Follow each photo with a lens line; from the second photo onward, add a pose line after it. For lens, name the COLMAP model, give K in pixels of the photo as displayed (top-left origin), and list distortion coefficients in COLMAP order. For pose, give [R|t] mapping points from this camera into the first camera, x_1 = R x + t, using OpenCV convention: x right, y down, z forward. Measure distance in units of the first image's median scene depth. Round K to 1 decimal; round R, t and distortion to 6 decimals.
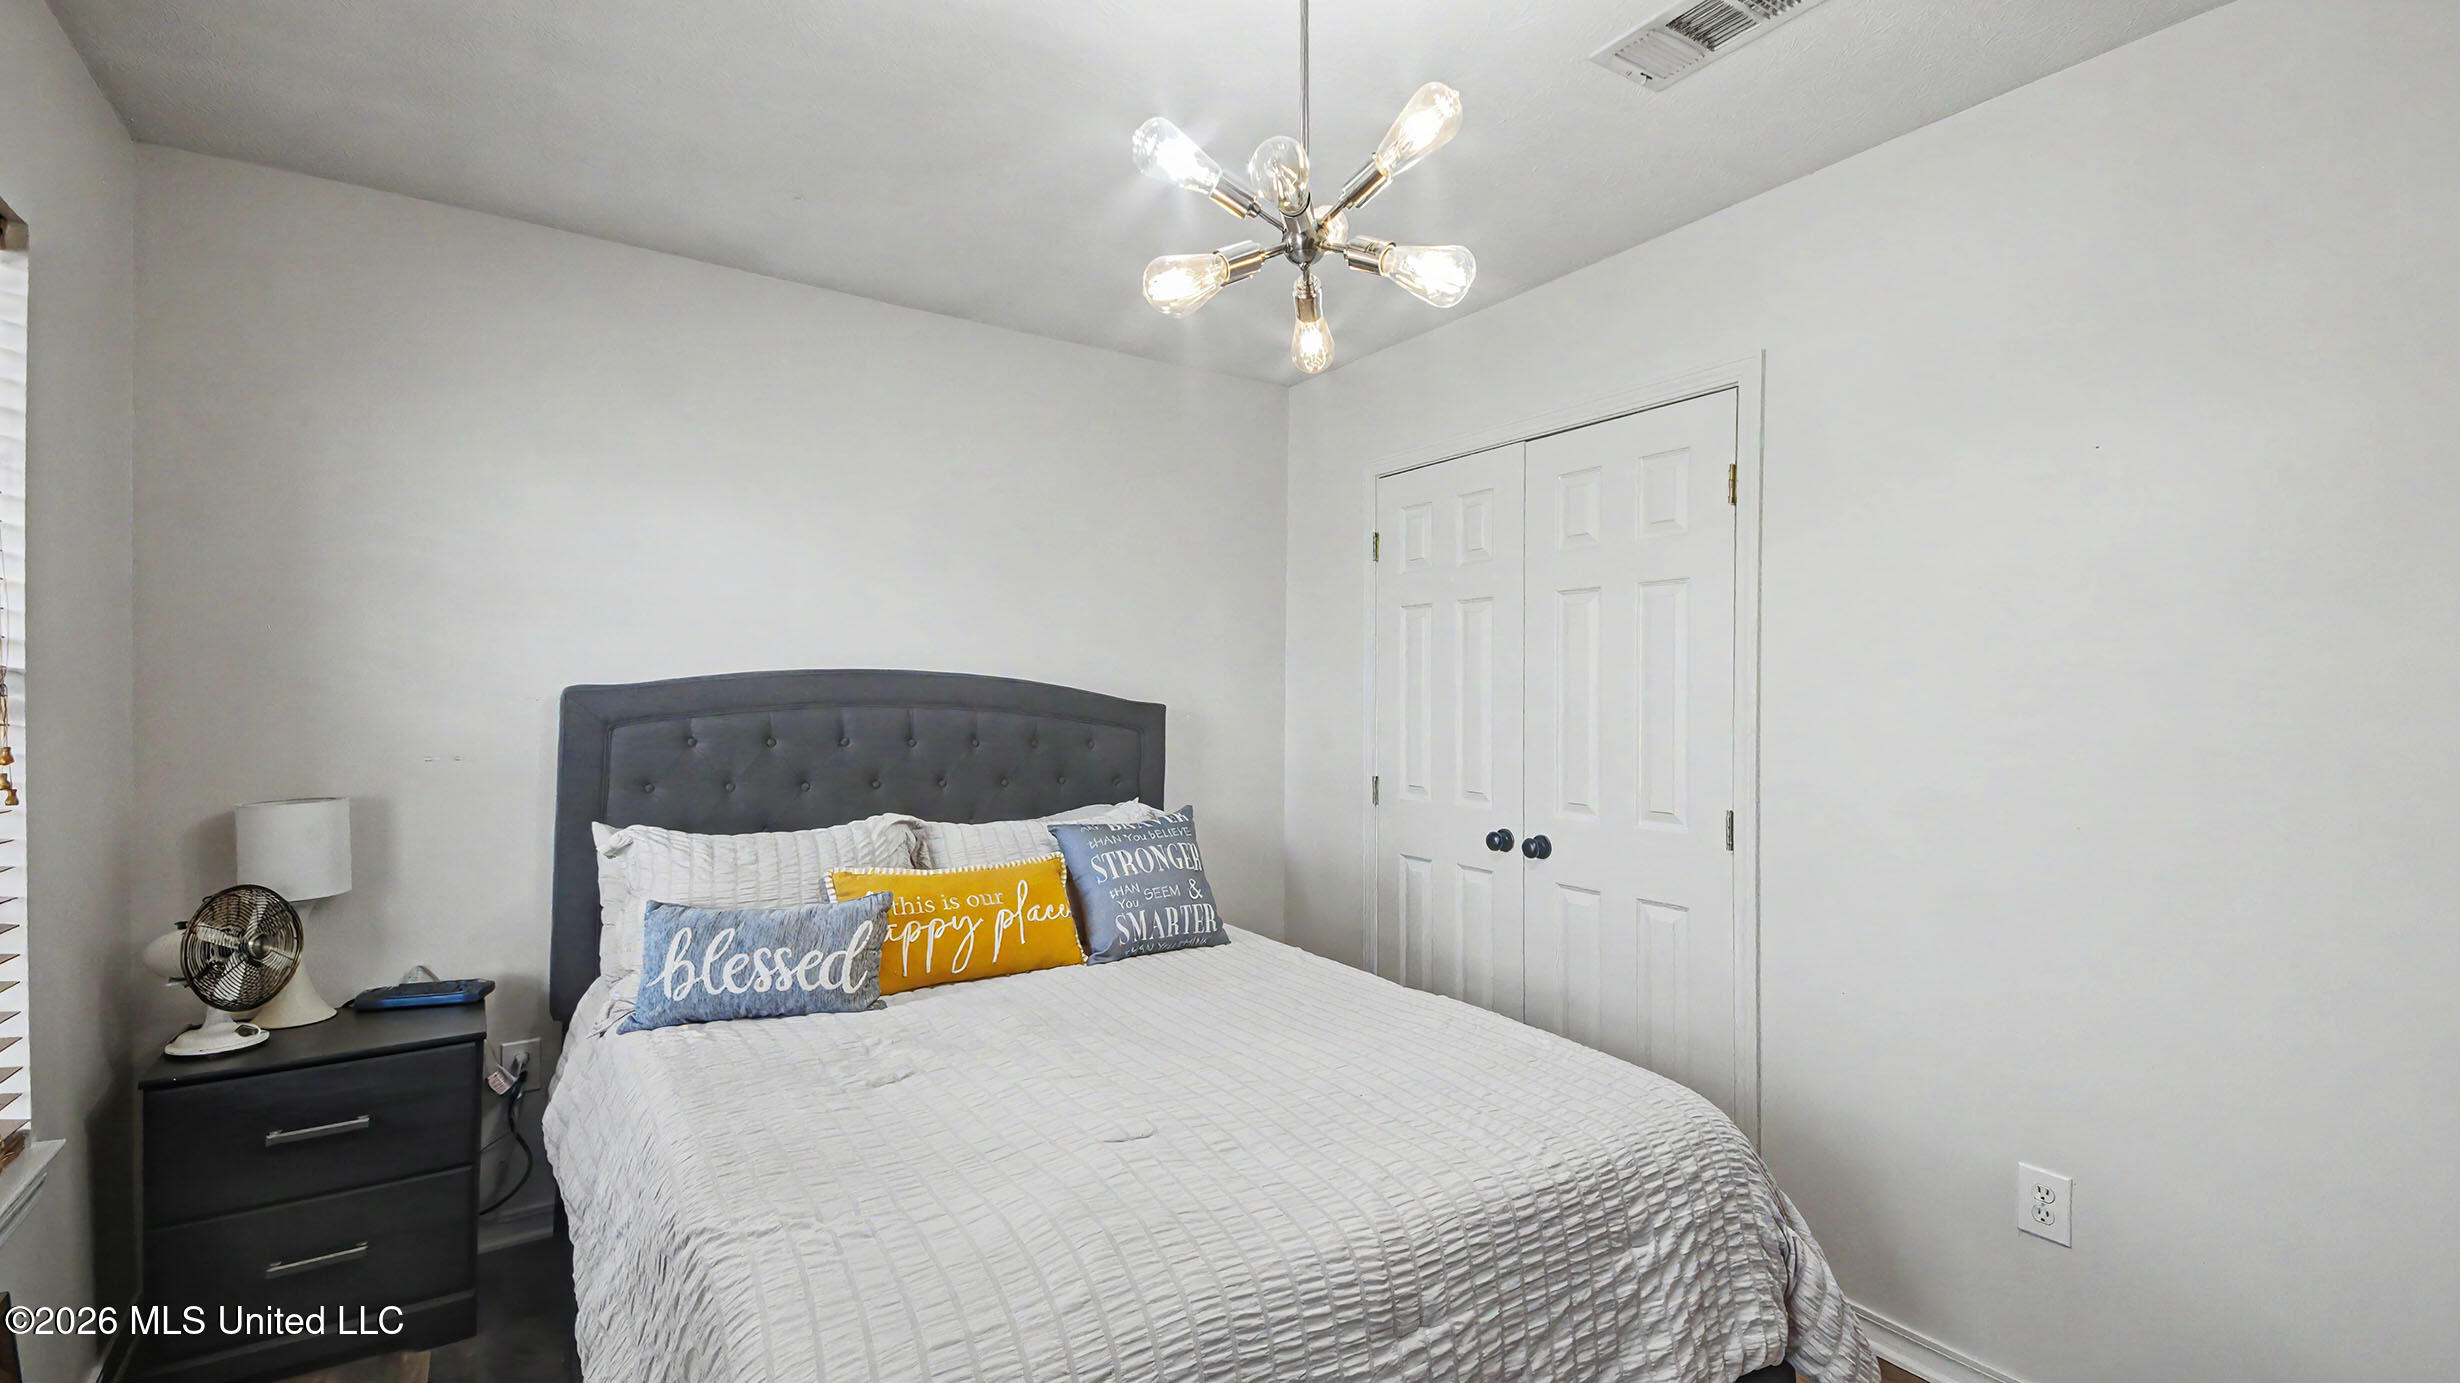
lens RADIAL K [[1104.6, 0, 1215.2], [0, 1104.6, 697.9], [0, 0, 1]] dist [0.039333, 0.000348]
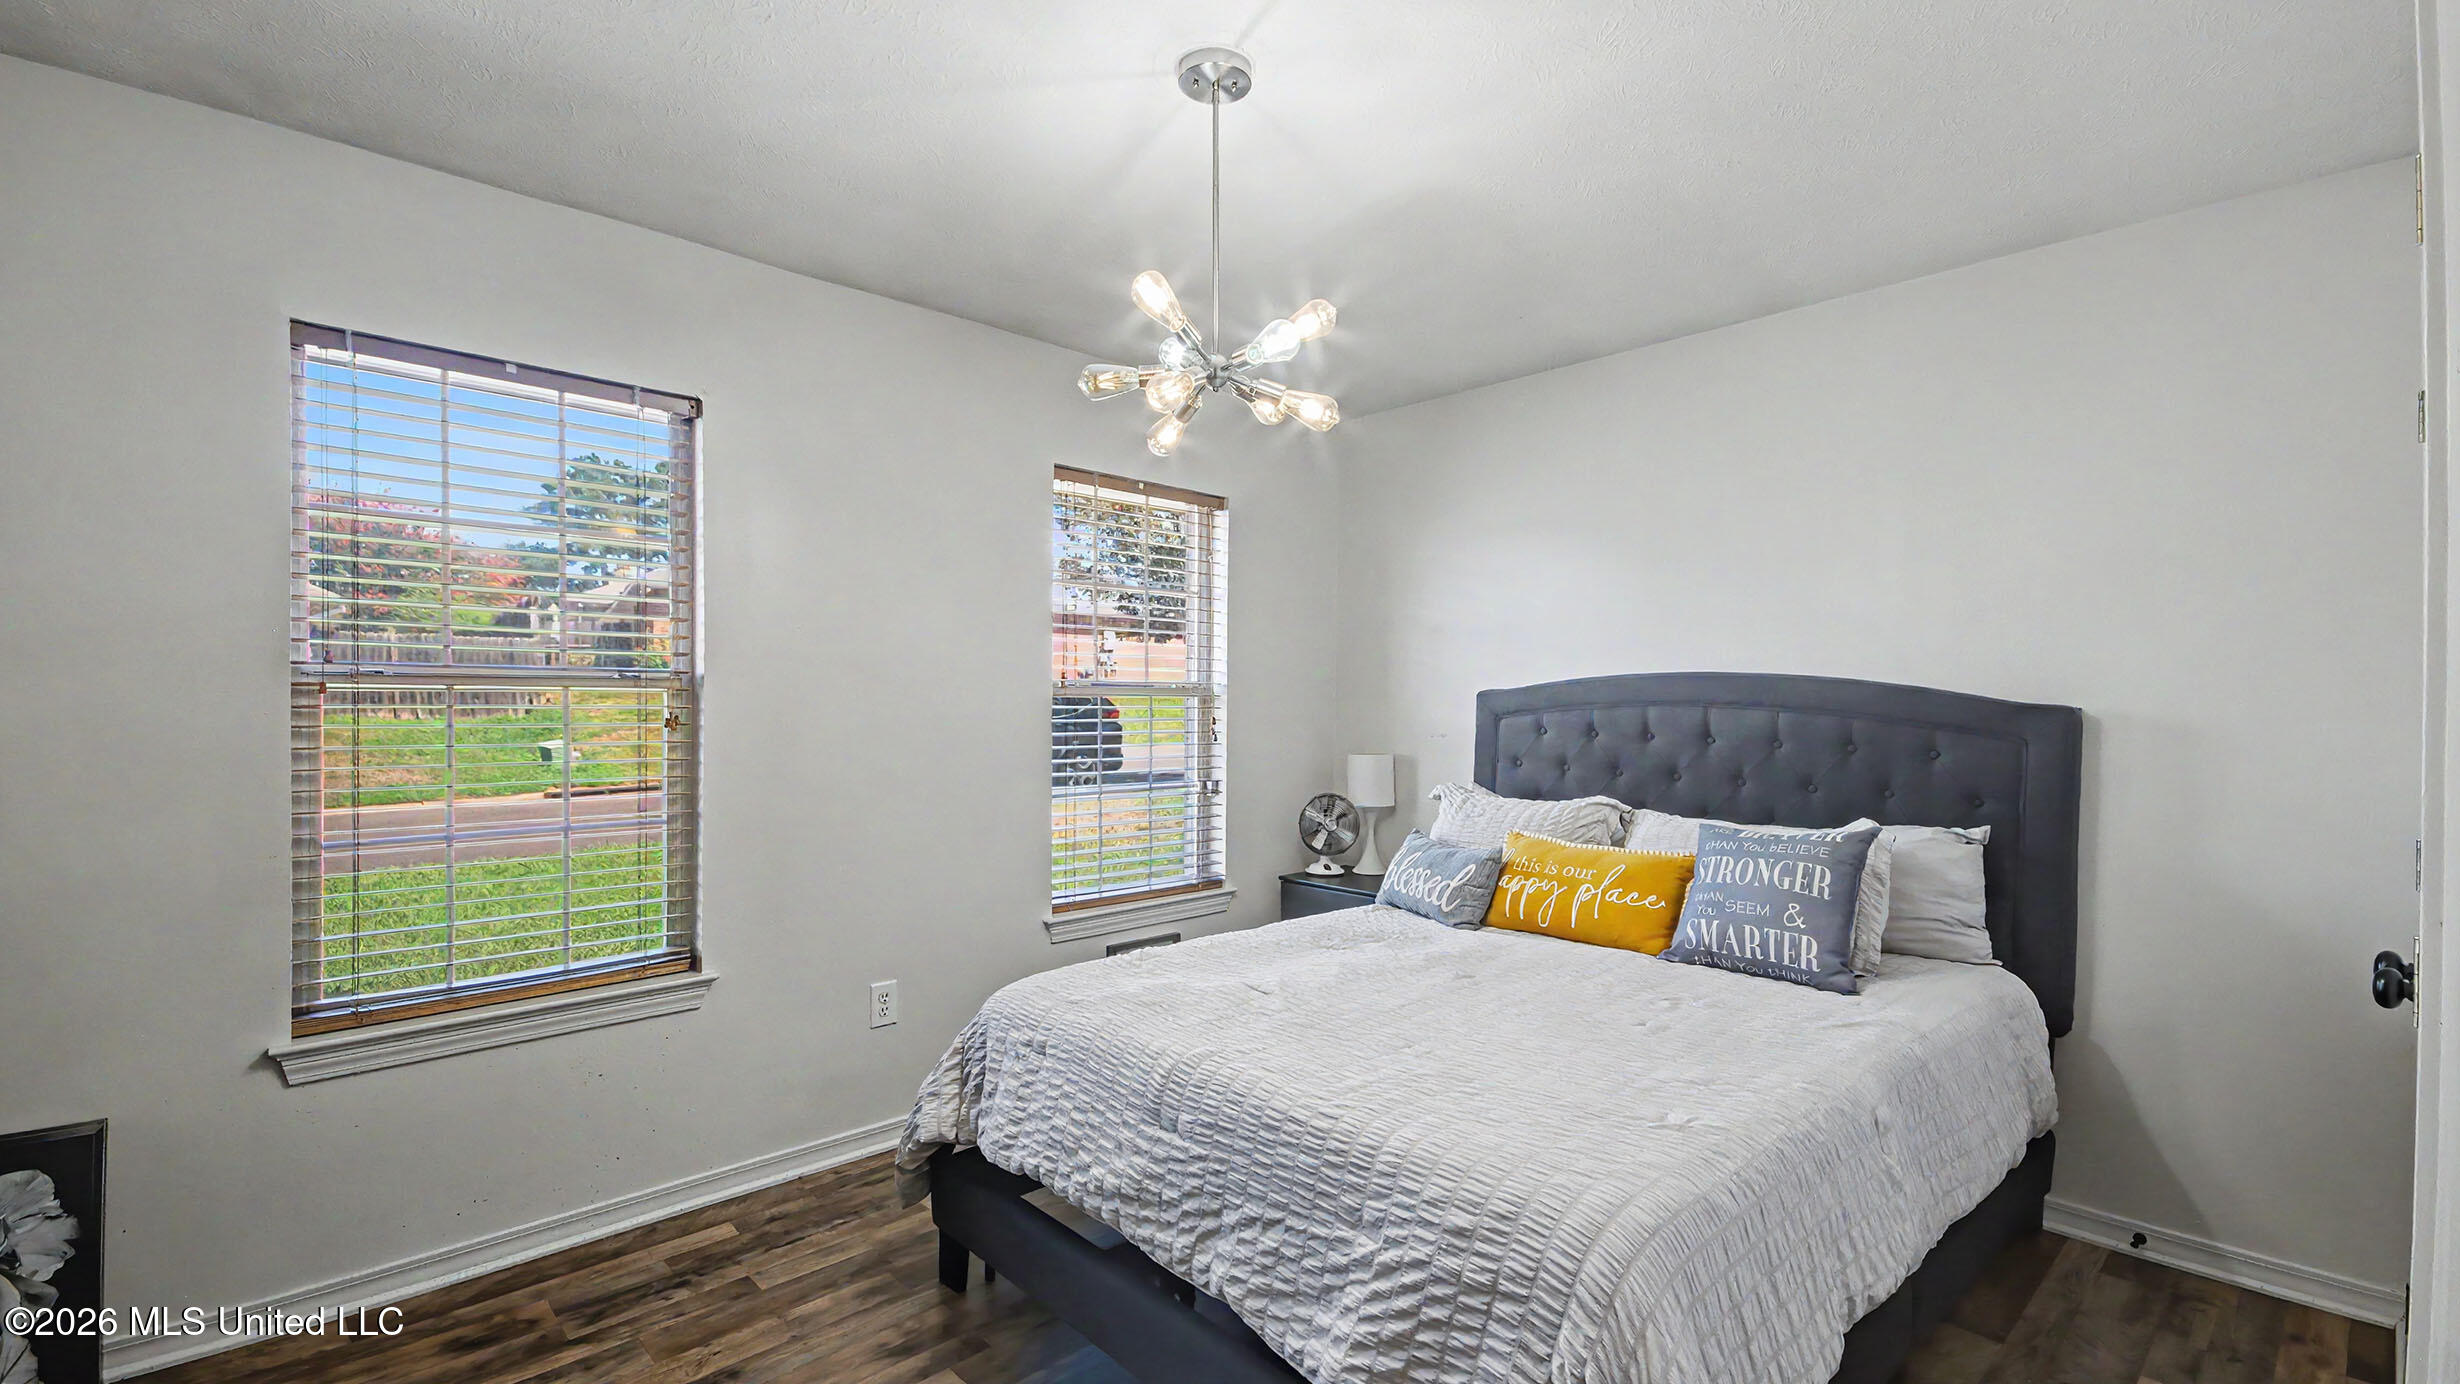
lens RADIAL K [[1104.6, 0, 1215.2], [0, 1104.6, 698.4], [0, 0, 1]] dist [0.039333, 0.000348]
pose [[0.126803, -0.004795, -0.991916, 0.847923], [-0.007662, 0.999954, -0.005814, 0.011588], [0.991898, 0.008338, 0.126760, 0.464737]]
